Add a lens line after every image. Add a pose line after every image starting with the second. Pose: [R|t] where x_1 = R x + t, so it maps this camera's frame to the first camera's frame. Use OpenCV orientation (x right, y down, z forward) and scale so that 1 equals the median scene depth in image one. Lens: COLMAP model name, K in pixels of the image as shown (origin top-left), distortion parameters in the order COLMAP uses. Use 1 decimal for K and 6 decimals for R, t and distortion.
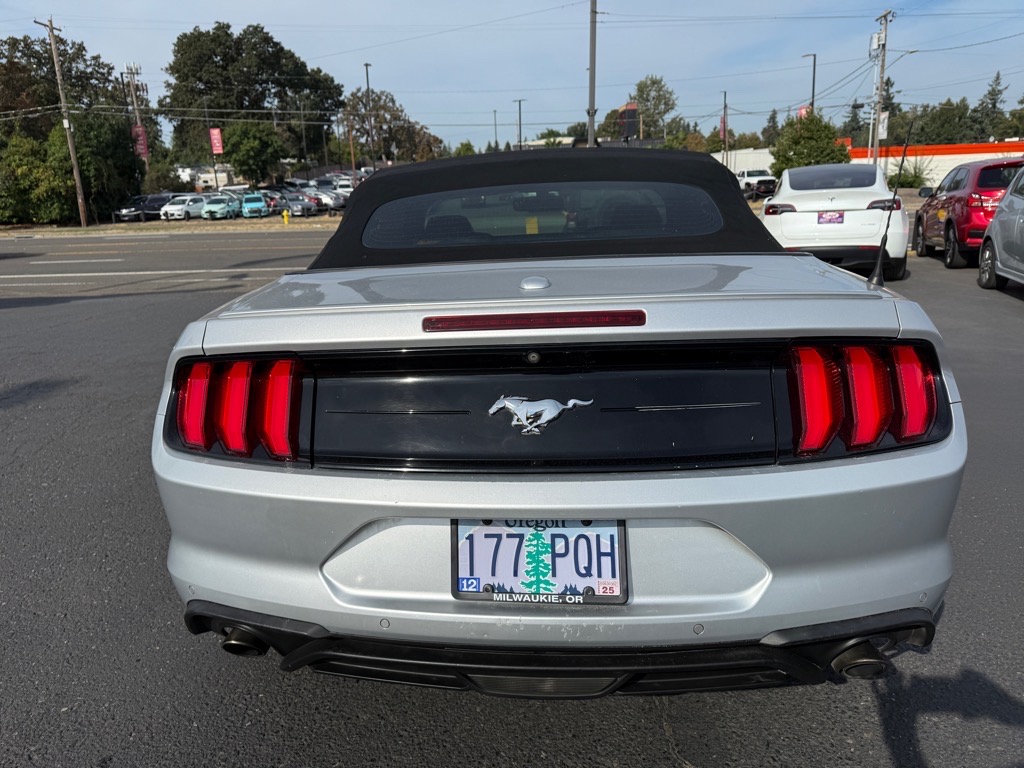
lens RADIAL K [[733.9, 0, 480.1], [0, 733.9, 386.0], [0, 0, 1]] dist [0.022929, -0.030927]
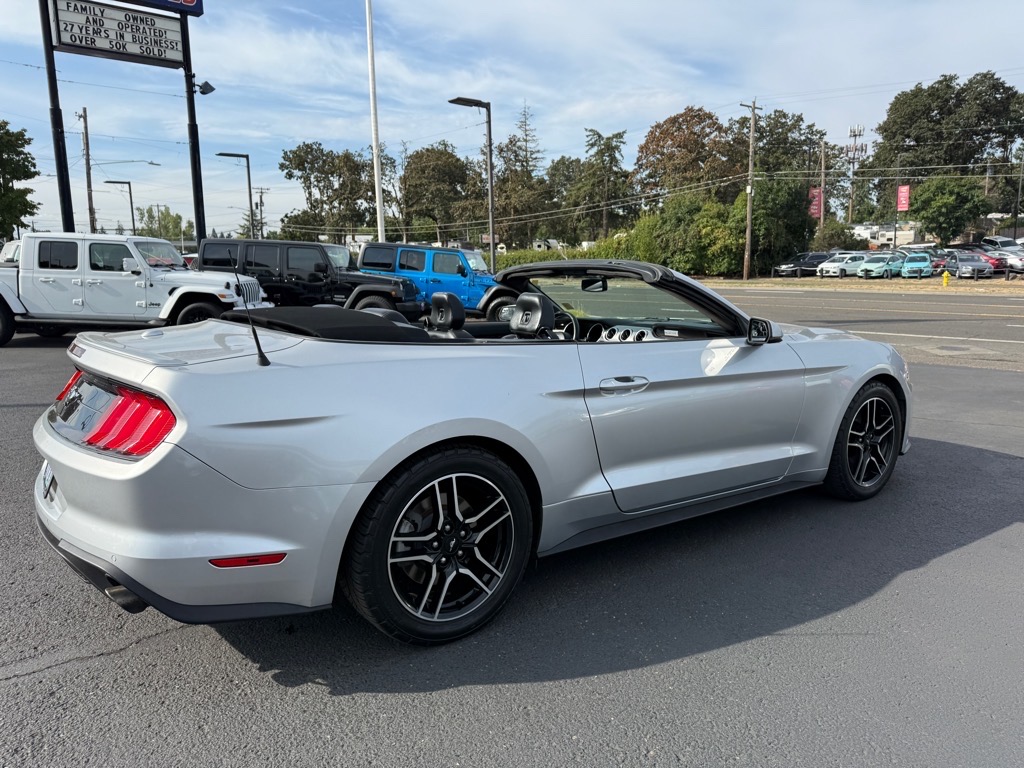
lens RADIAL K [[733.9, 0, 515.7], [0, 733.9, 382.8], [0, 0, 1]] dist [0.022929, -0.030927]
pose [[0.659684, 0.147122, -0.737002, 0.074755], [-0.202566, 0.979166, 0.014148, -0.008573], [0.723729, 0.139958, 0.675743, 0.017263]]
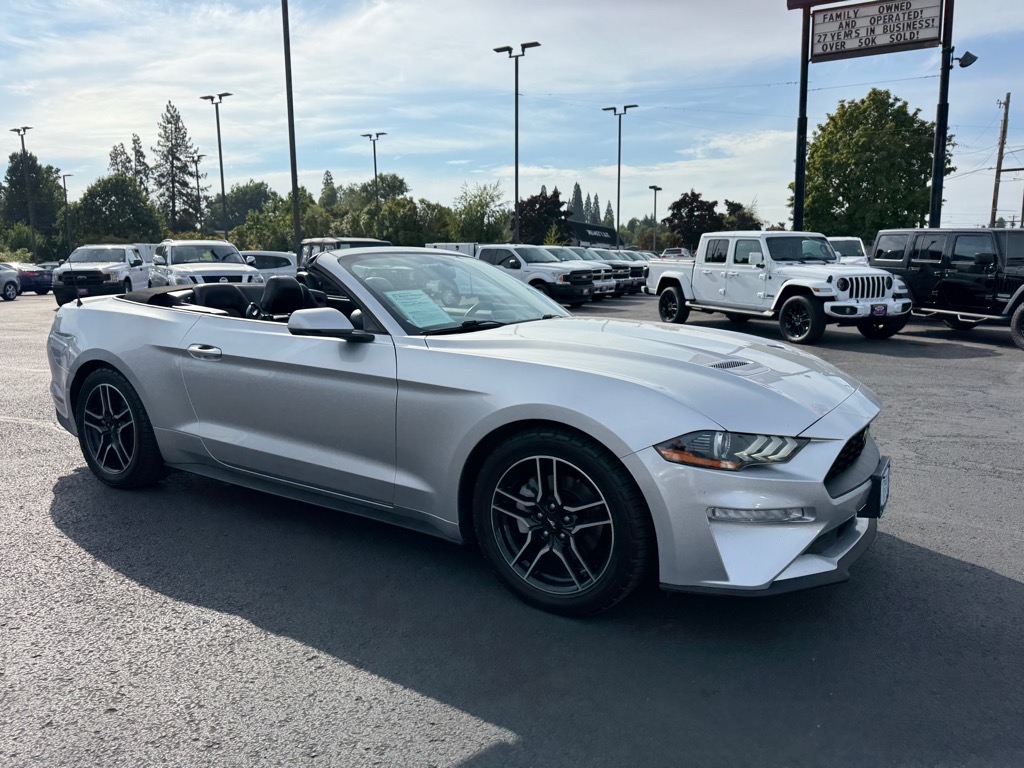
lens RADIAL K [[733.9, 0, 497.5], [0, 733.9, 390.1], [0, 0, 1]] dist [0.022929, -0.030927]
pose [[-0.469703, 0.179740, -0.864334, 0.088701], [-0.193613, 0.934247, 0.299493, -0.037787], [0.861332, 0.308019, -0.404019, 0.138312]]
